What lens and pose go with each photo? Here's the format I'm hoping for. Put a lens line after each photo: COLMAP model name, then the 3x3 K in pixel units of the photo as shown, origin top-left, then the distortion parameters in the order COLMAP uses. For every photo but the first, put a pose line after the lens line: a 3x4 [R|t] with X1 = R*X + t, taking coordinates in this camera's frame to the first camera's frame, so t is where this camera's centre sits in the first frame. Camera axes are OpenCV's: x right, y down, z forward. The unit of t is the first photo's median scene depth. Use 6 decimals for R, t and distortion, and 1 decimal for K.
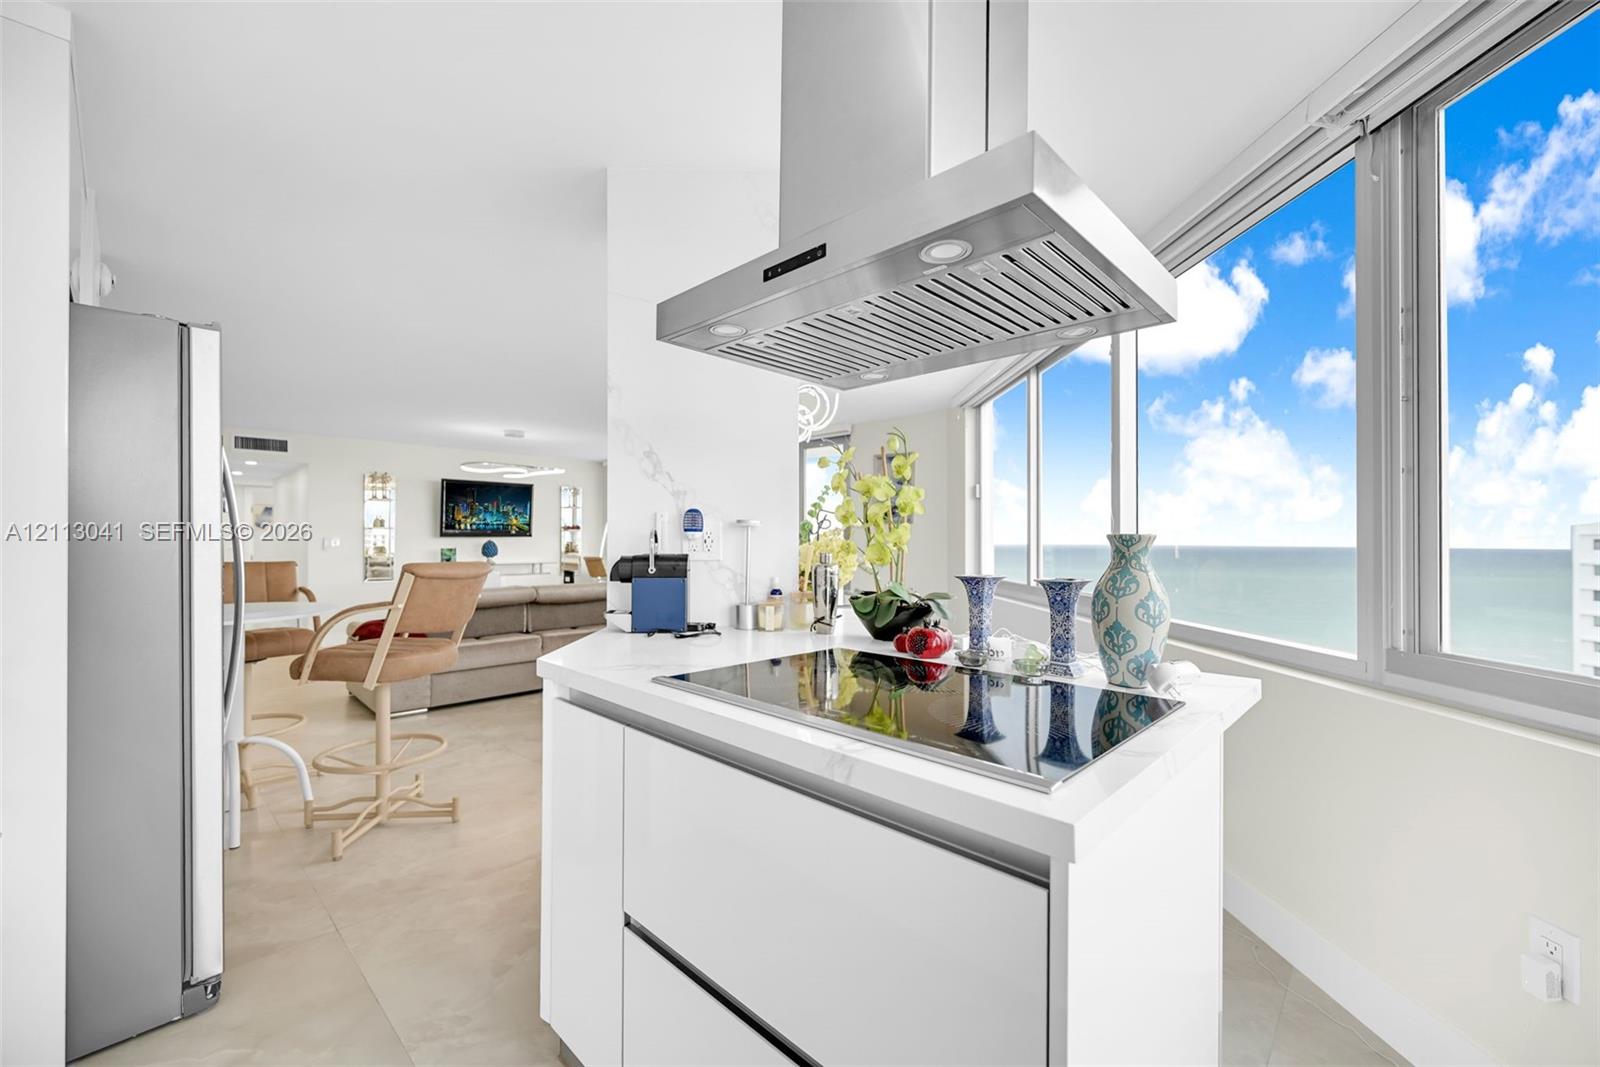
lens RADIAL K [[631.9, 0, 798.2], [0, 631.9, 538.2], [0, 0, 1]] dist [0.001822, -0.000109]
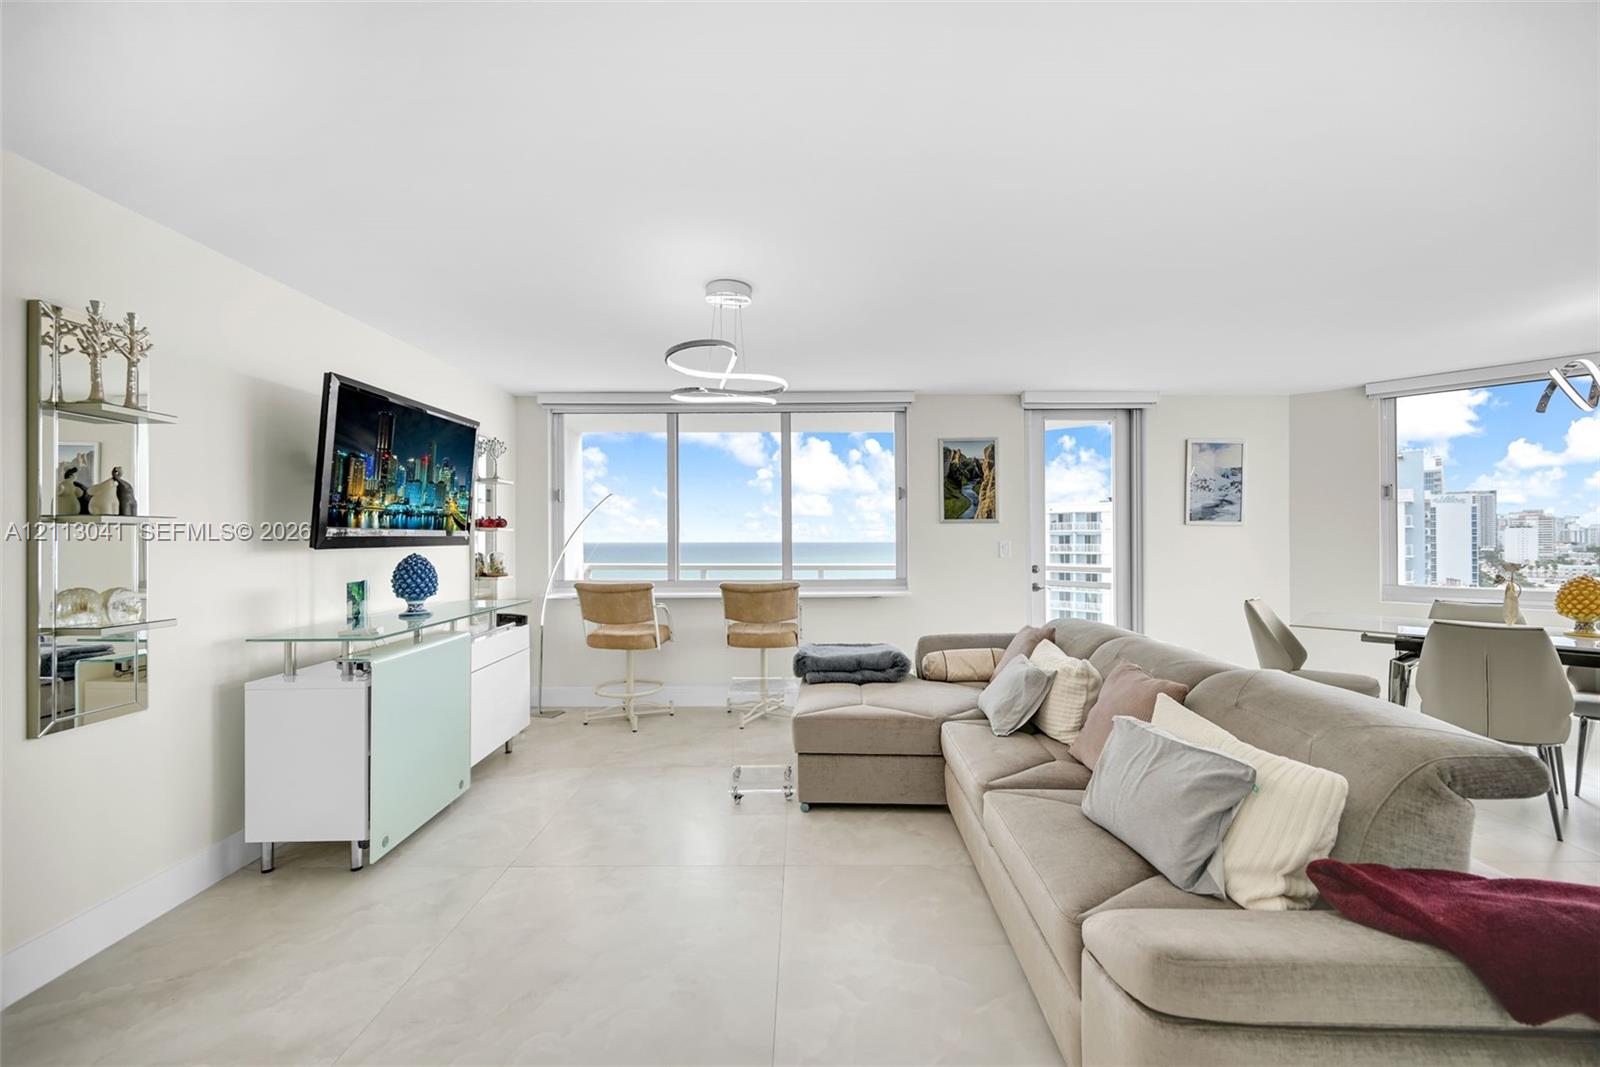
lens RADIAL K [[631.9, 0, 801.1], [0, 631.9, 536.8], [0, 0, 1]] dist [0.001822, -0.000109]
pose [[0.744889, -0.011830, 0.667083, -0.572680], [0.009087, 0.999930, 0.007587, -0.008600], [-0.667126, 0.000411, 0.744944, 0.562314]]
